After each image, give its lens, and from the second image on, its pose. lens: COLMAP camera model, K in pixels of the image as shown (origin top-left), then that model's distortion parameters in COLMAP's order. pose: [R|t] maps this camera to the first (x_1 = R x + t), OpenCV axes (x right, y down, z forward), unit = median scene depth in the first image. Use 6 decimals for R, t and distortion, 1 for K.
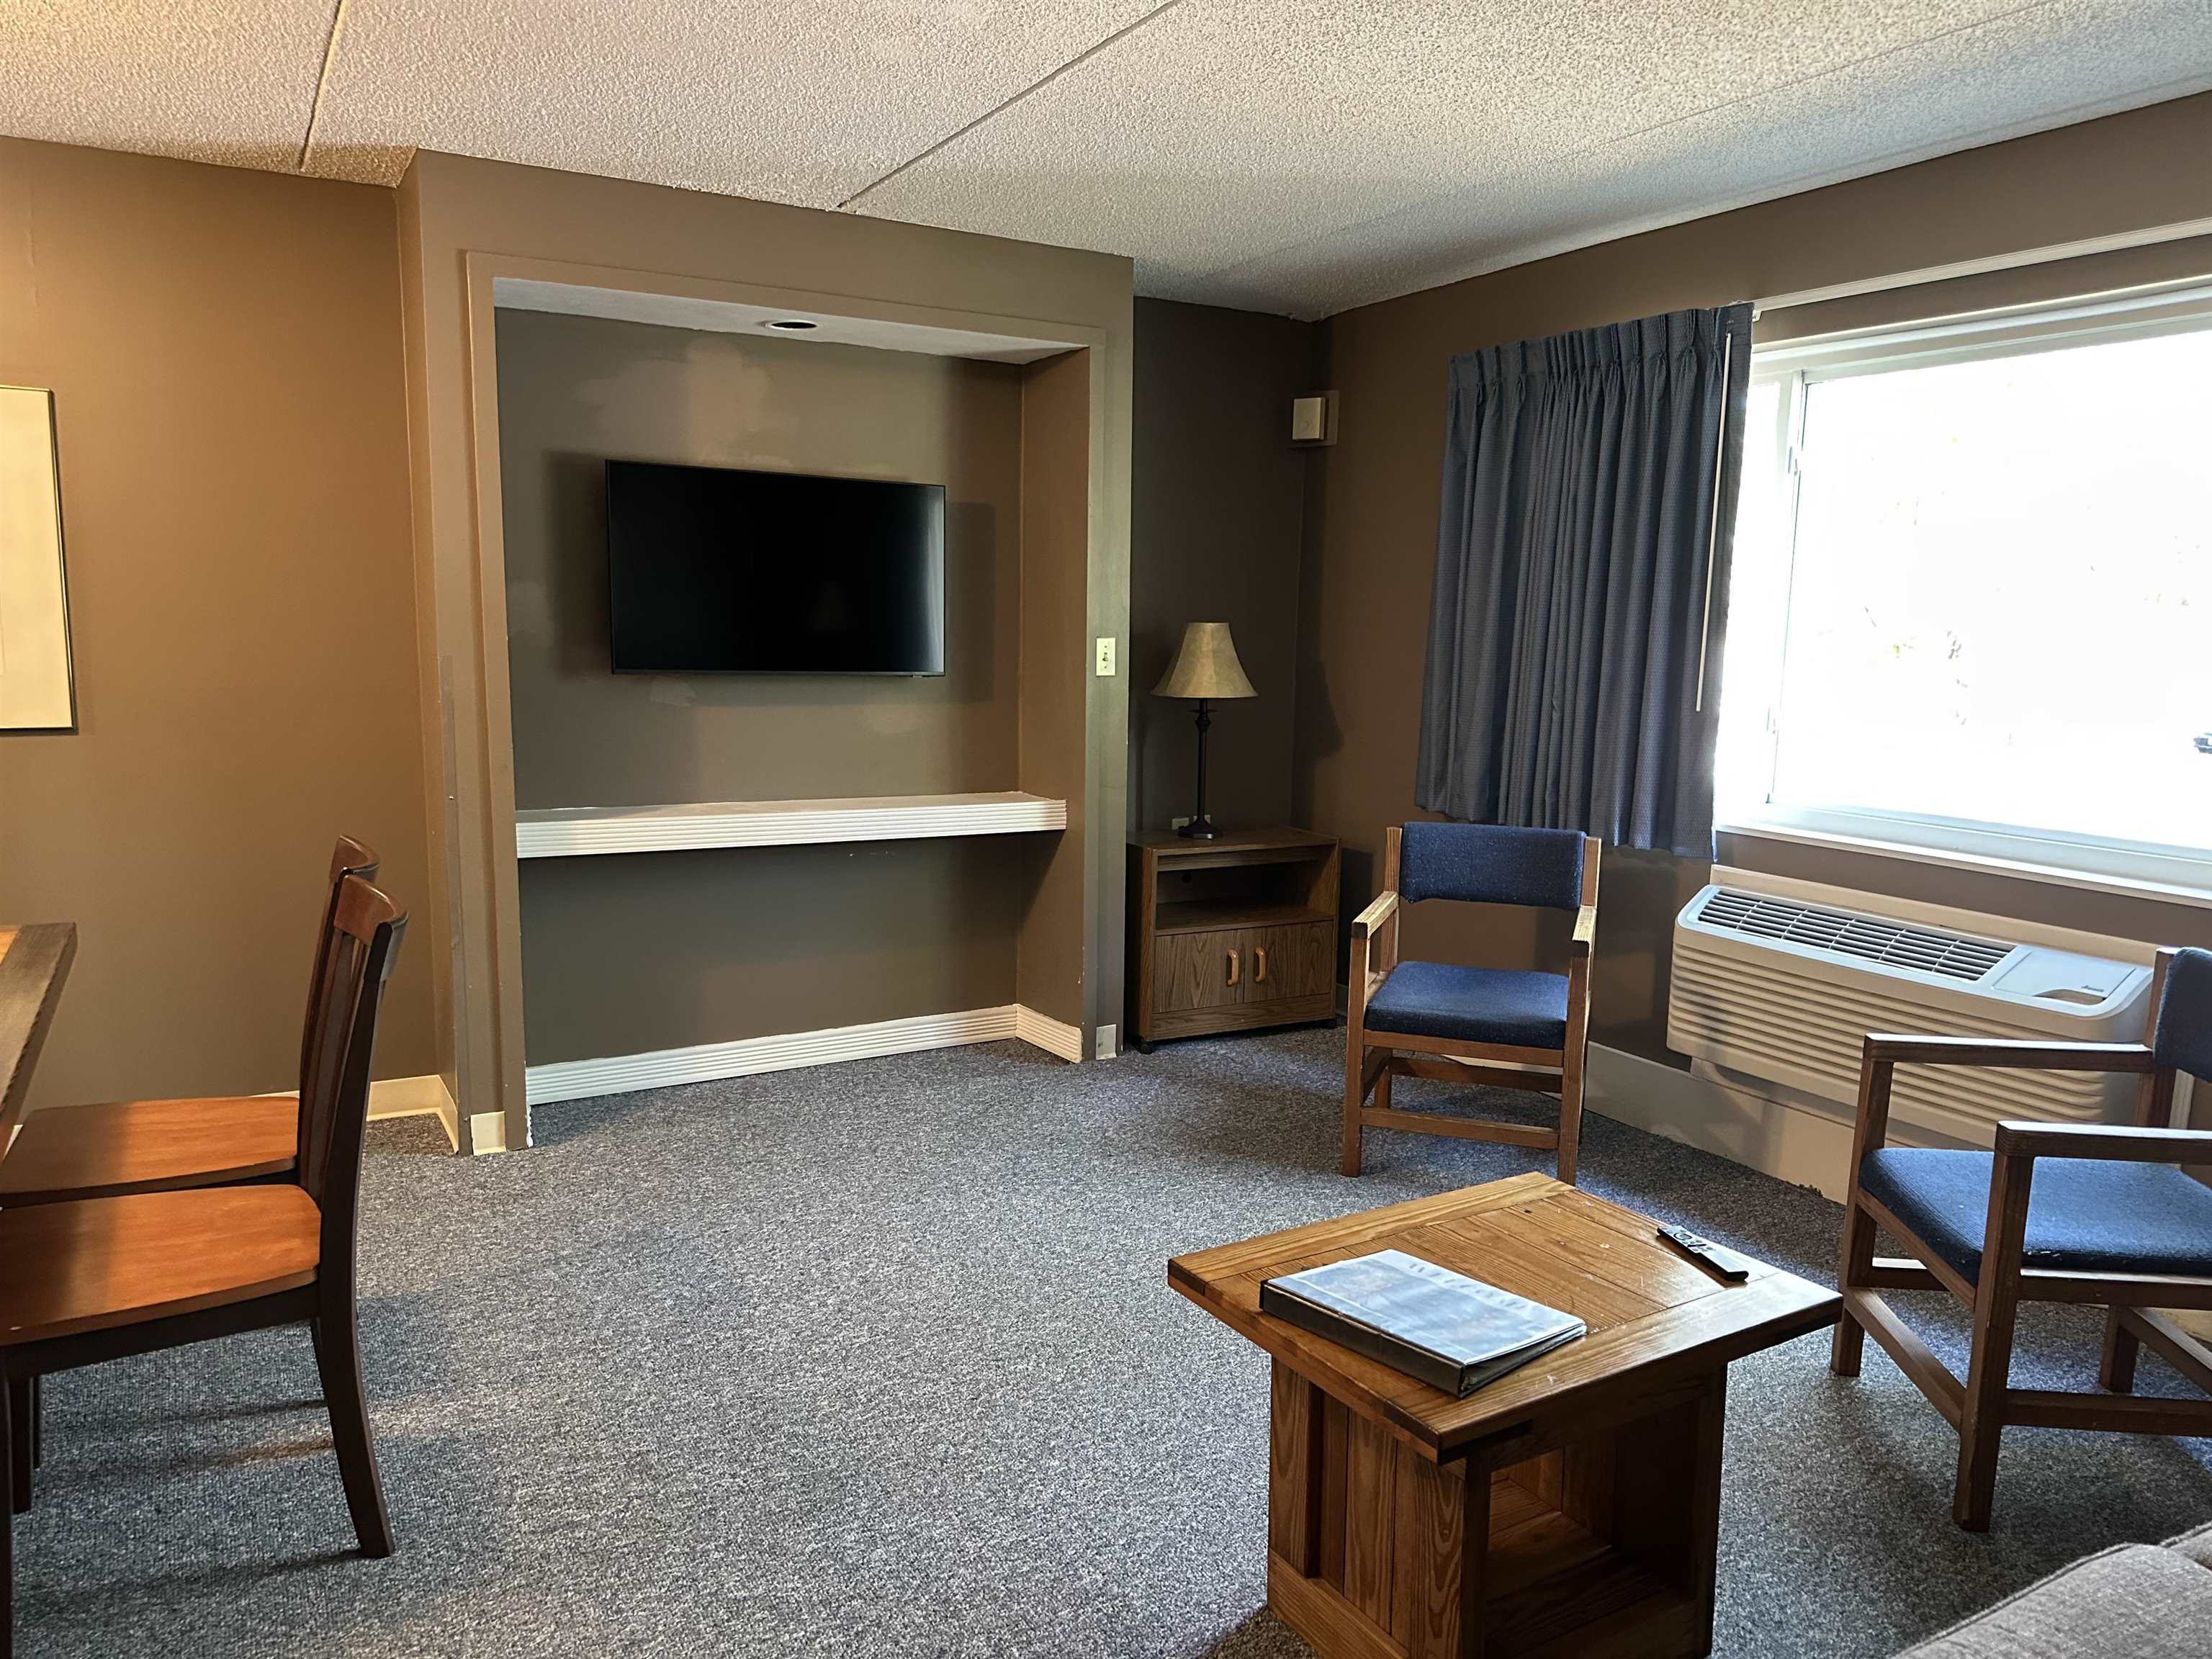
lens RADIAL K [[1558.7, 0, 1112.2], [0, 1558.7, 839.3], [0, 0, 1]] dist [0.051753, -0.059275]
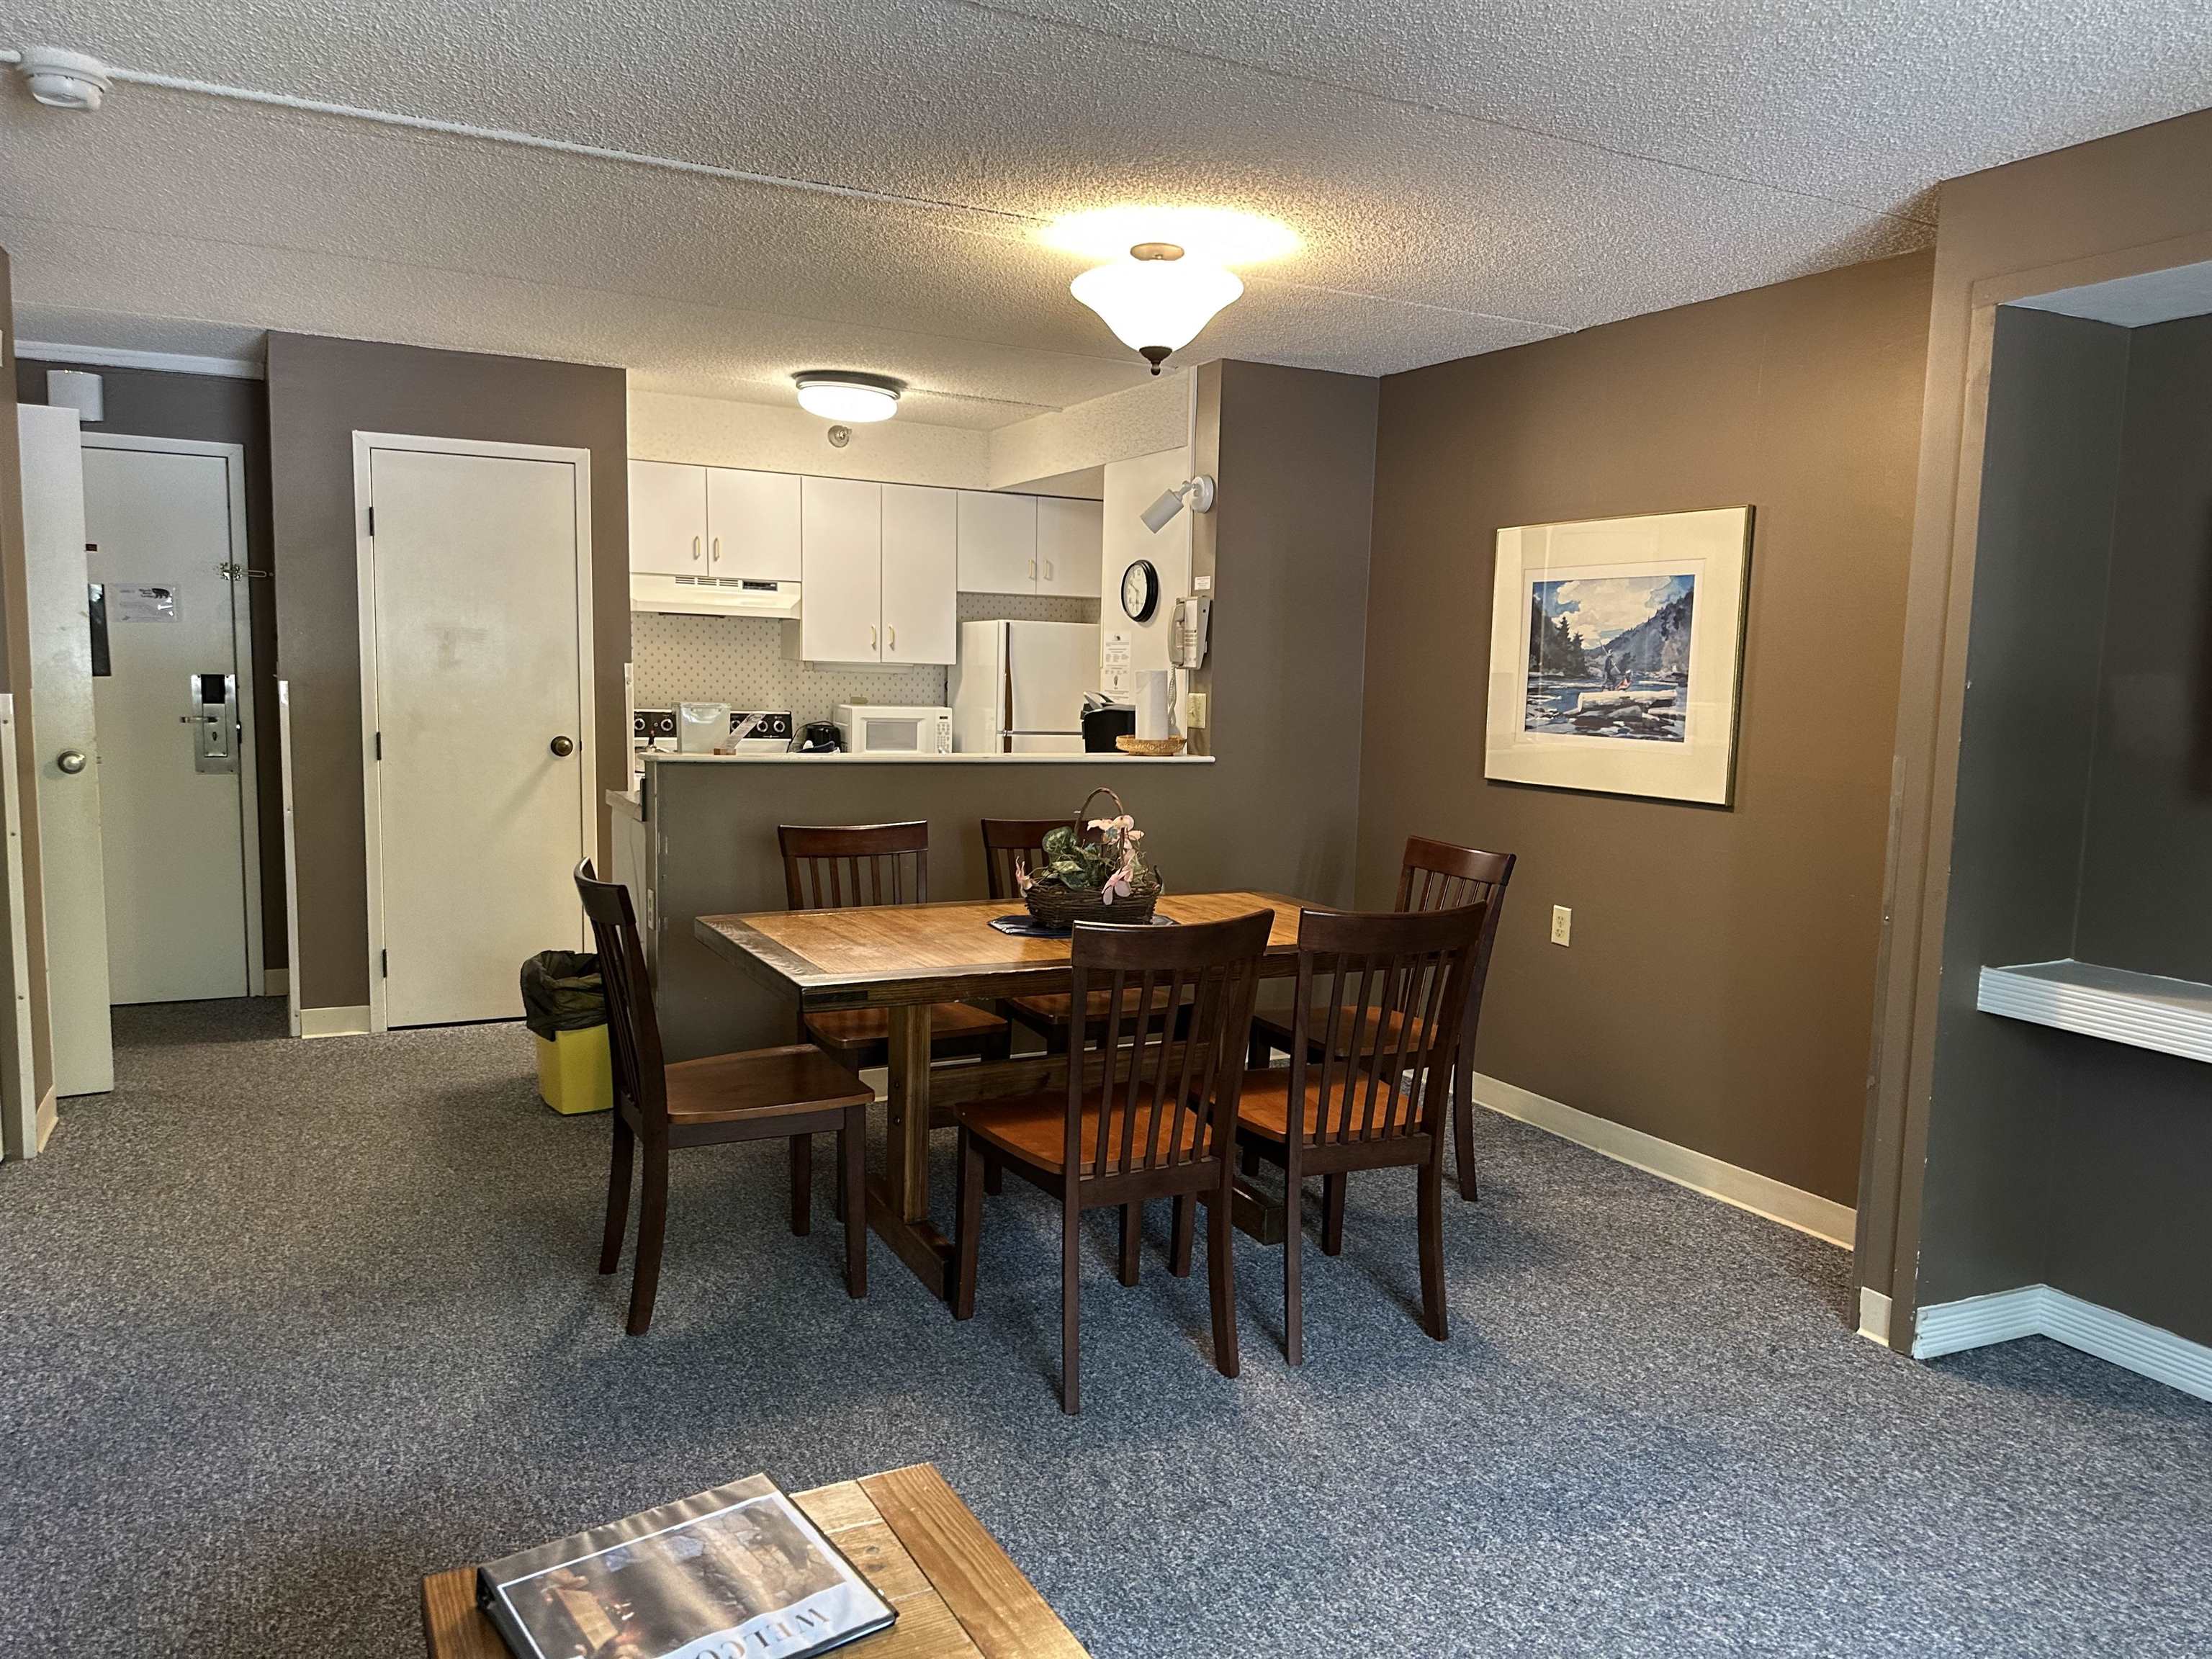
lens RADIAL K [[1558.7, 0, 1112.2], [0, 1558.7, 839.3], [0, 0, 1]] dist [0.051753, -0.059275]
pose [[-0.041711, 0.097783, -0.994333, 0.433156], [-0.172826, 0.979492, 0.103573, -0.080911], [0.984069, 0.176167, -0.023956, 0.559722]]
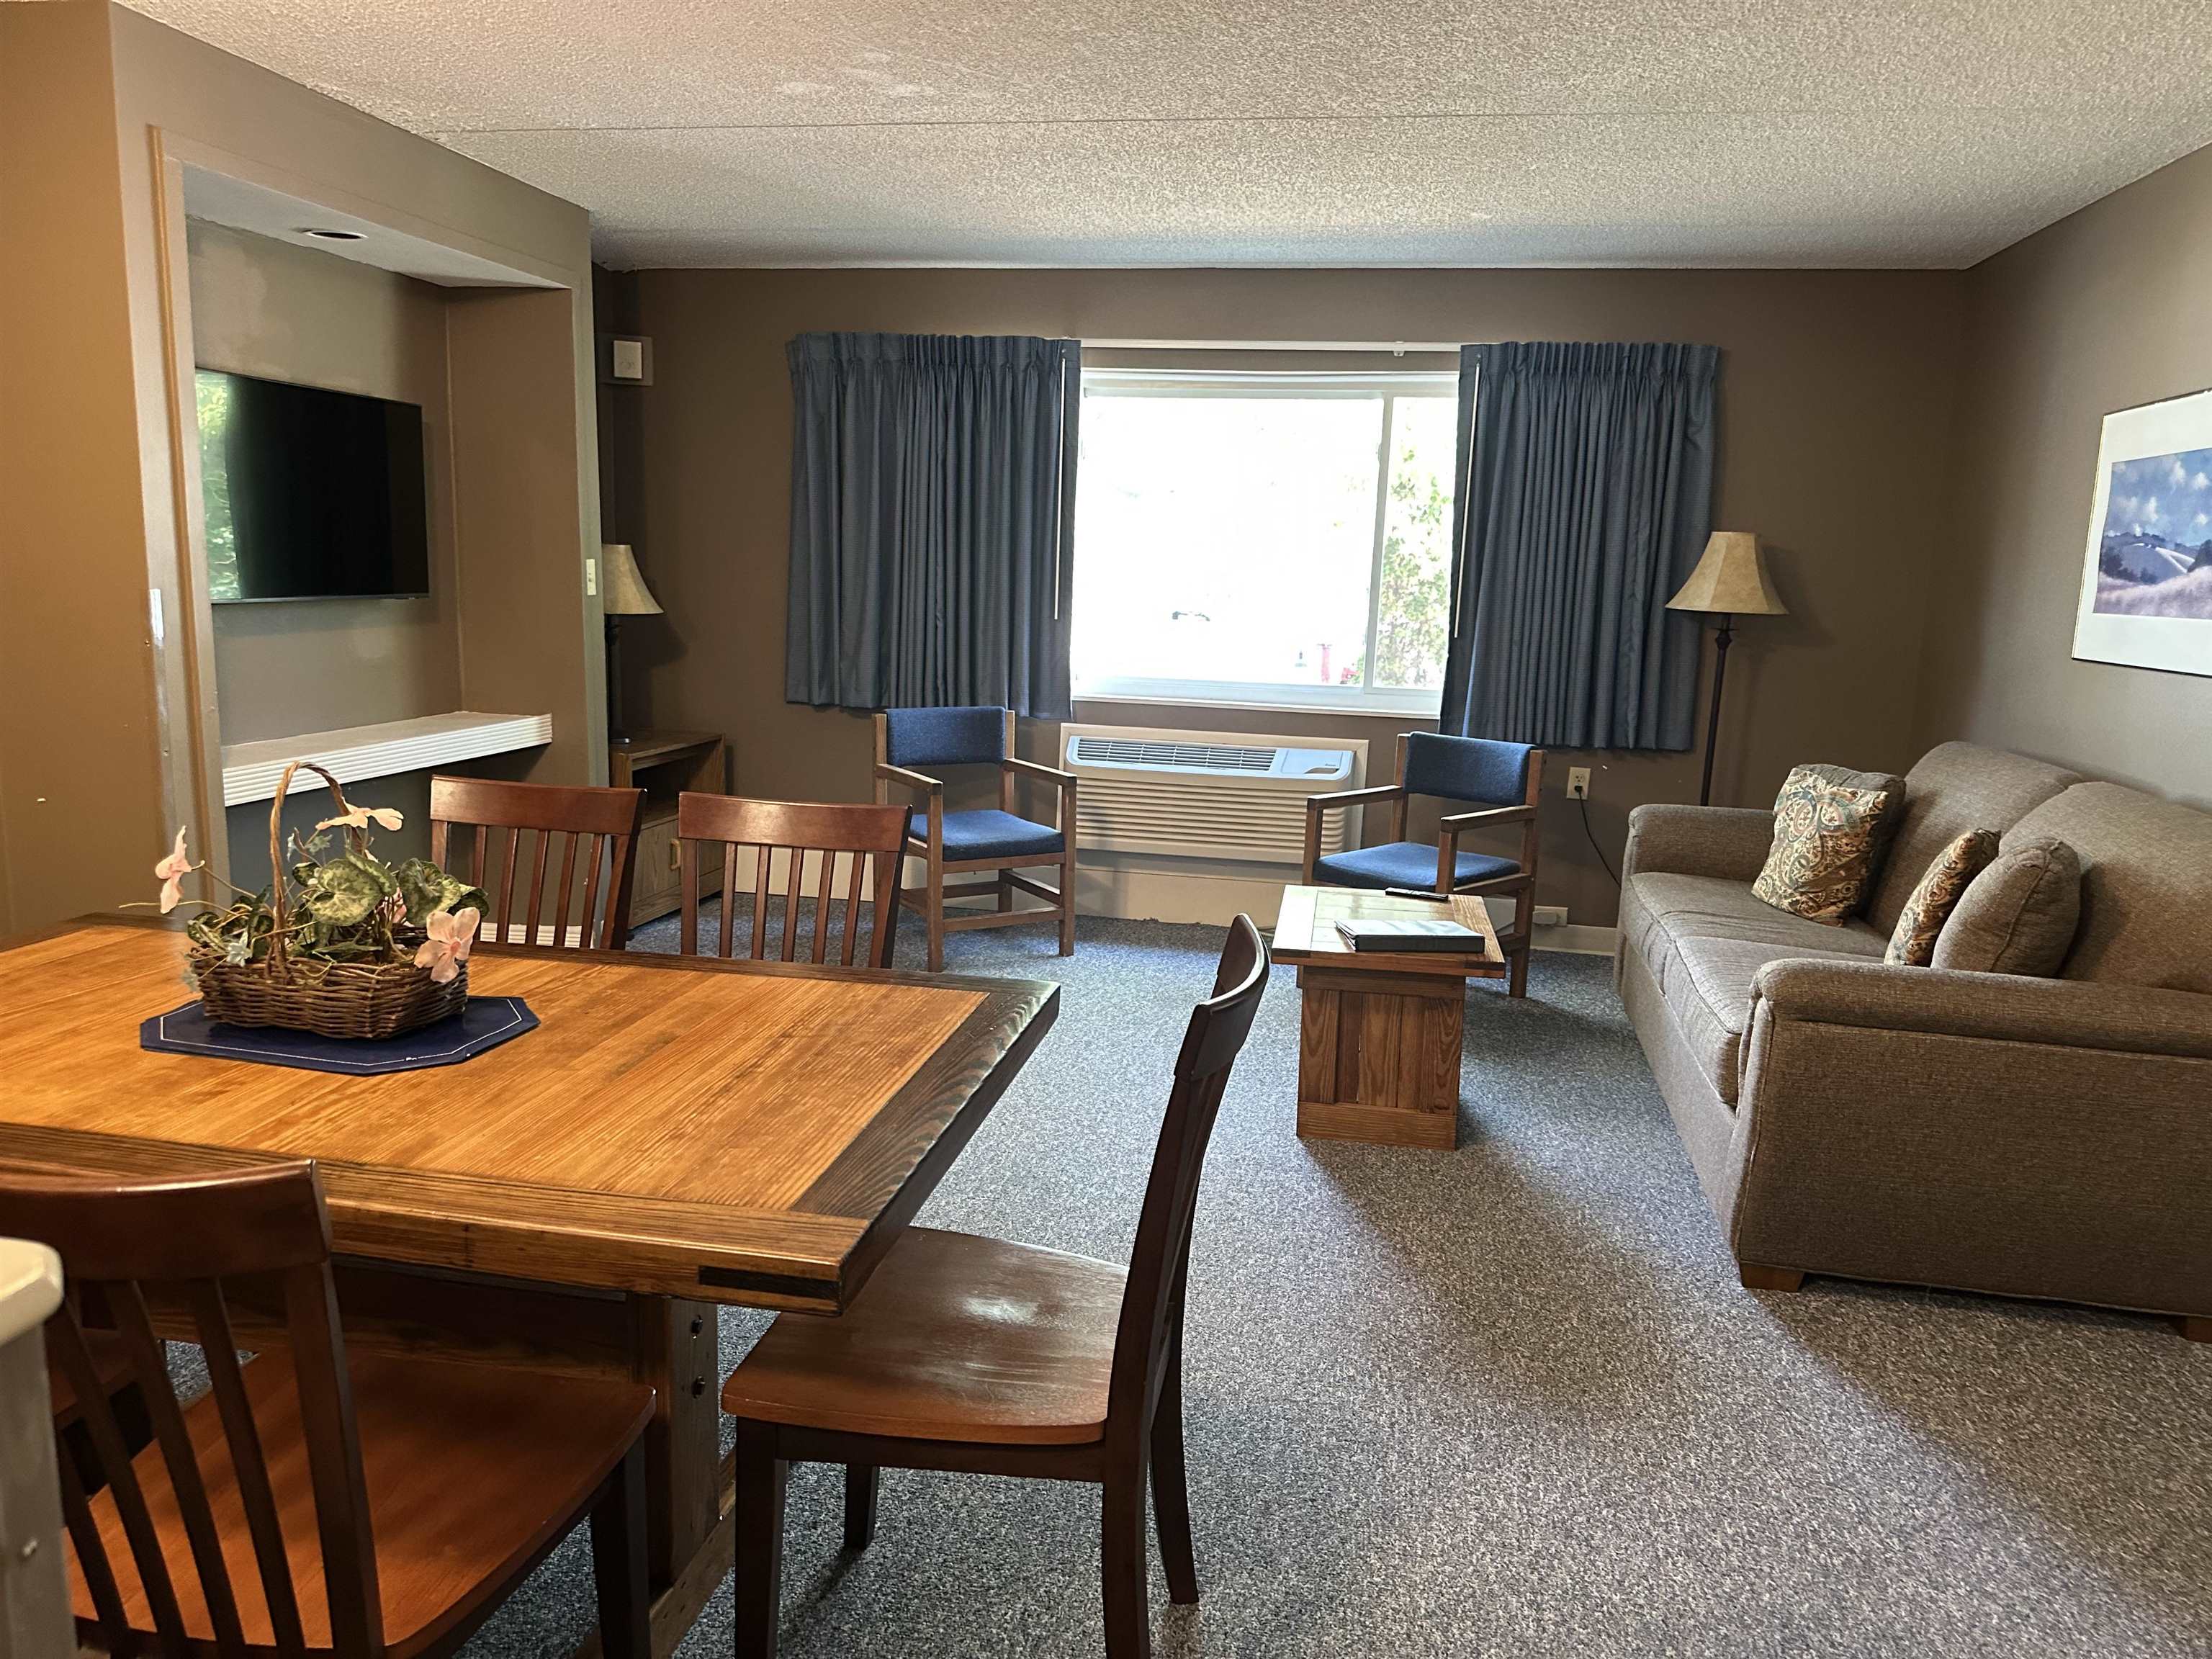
lens RADIAL K [[1547.3, 0, 1085.0], [0, 1547.3, 843.1], [0, 0, 1]] dist [0.111024, -0.145801]
pose [[0.654730, -0.131237, 0.744383, -0.718670], [0.085545, 0.991350, 0.099536, -0.015195], [-0.751007, -0.001491, 0.660293, 0.019247]]
